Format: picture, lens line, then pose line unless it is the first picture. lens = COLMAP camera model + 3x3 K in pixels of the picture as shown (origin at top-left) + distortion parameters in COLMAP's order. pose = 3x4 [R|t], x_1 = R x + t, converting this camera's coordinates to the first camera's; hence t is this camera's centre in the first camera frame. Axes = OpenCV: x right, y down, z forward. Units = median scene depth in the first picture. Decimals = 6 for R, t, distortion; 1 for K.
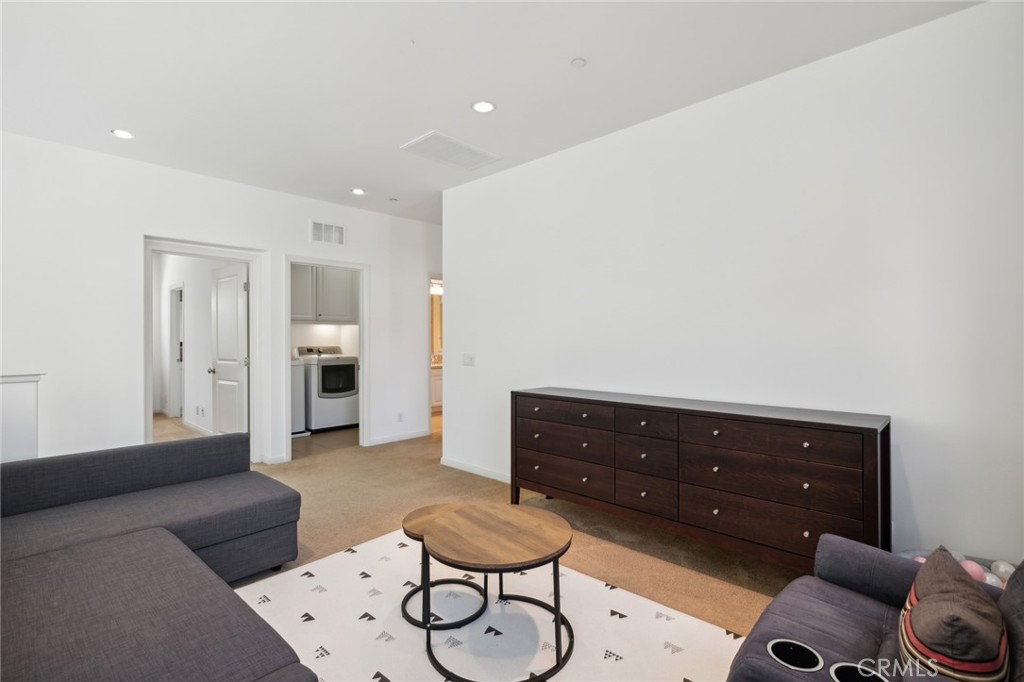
lens RADIAL K [[481.5, 0, 516.1], [0, 481.5, 336.9], [0, 0, 1]] dist [0.002979, -0.000537]
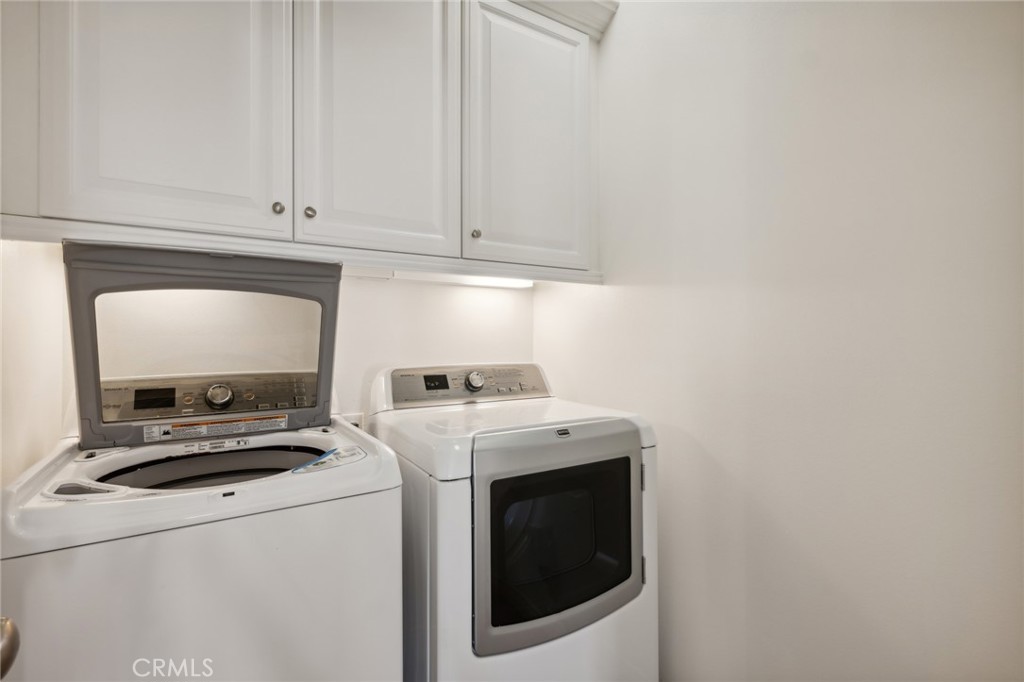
lens RADIAL K [[481.5, 0, 512.9], [0, 481.5, 337.4], [0, 0, 1]] dist [0.002979, -0.000537]
pose [[0.965497, 0.003510, -0.260392, -0.331126], [-0.001997, 0.999980, 0.006074, 0.002483], [0.260408, -0.005344, 0.965484, 0.784841]]
